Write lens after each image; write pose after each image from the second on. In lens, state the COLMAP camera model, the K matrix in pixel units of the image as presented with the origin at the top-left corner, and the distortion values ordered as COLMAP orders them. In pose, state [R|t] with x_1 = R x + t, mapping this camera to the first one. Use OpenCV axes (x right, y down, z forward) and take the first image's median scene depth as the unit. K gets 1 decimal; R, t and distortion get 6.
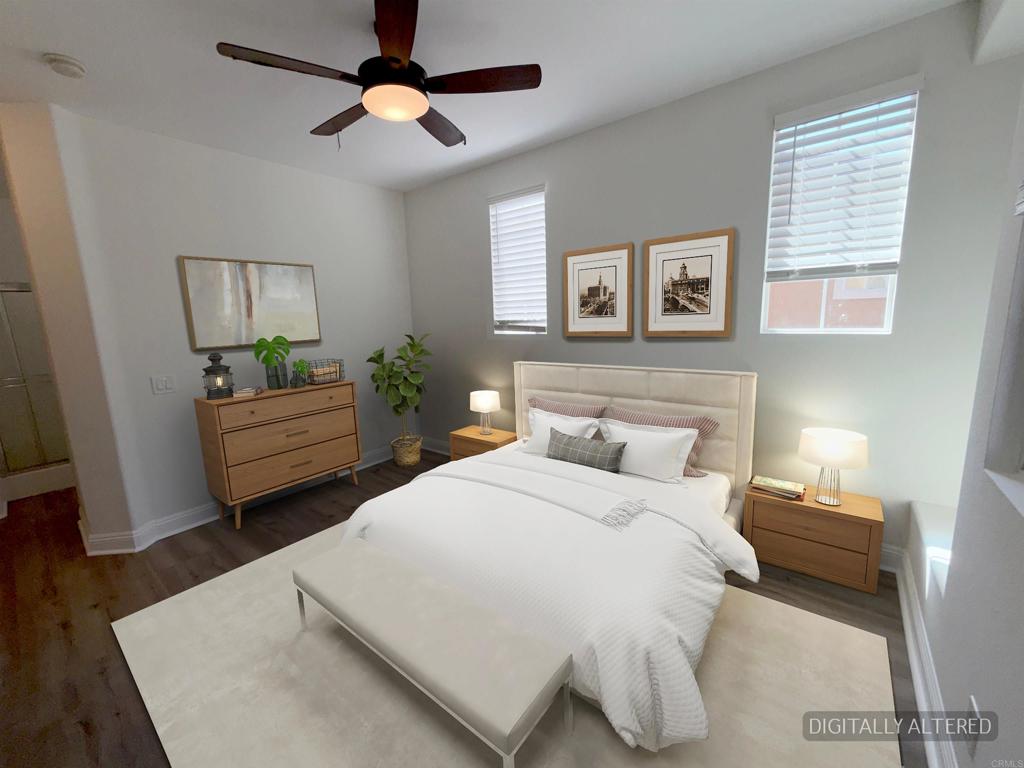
lens RADIAL K [[409.8, 0, 511.6], [0, 409.8, 384.4], [0, 0, 1]] dist [0.001411, -0.000330]
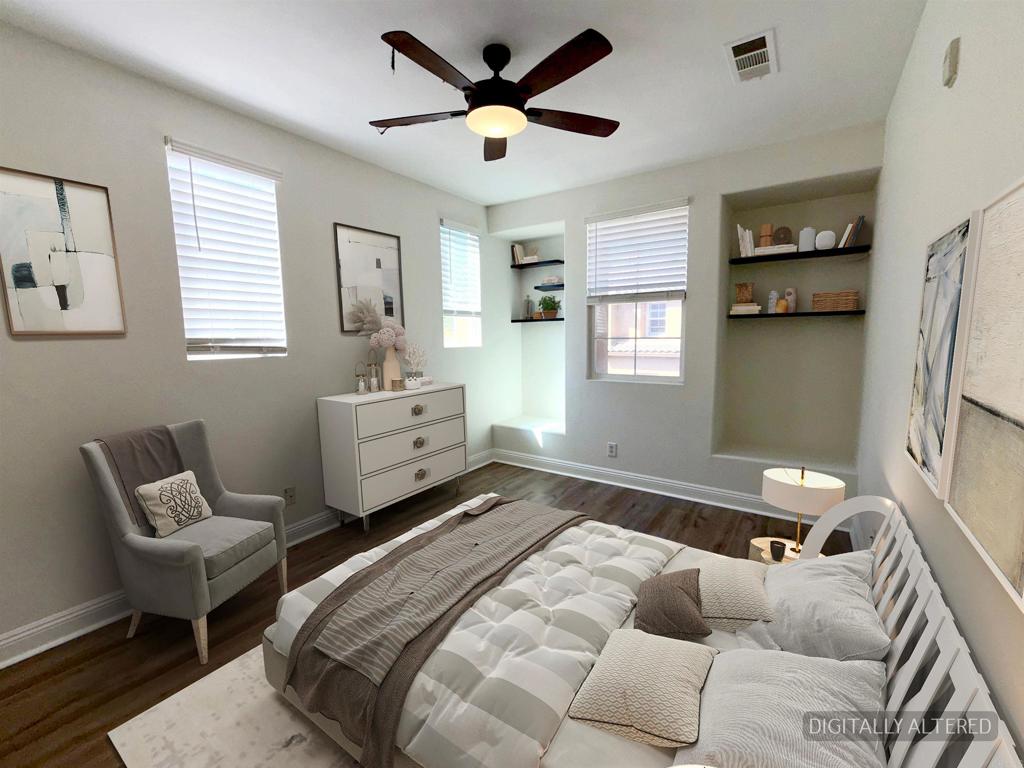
lens RADIAL K [[409.8, 0, 512.8], [0, 409.8, 383.7], [0, 0, 1]] dist [0.001411, -0.000330]
pose [[-0.064586, -0.095767, 0.993306, -0.747619], [0.170765, 0.979642, 0.105553, -0.078053], [-0.983193, 0.176439, -0.046917, 0.610973]]
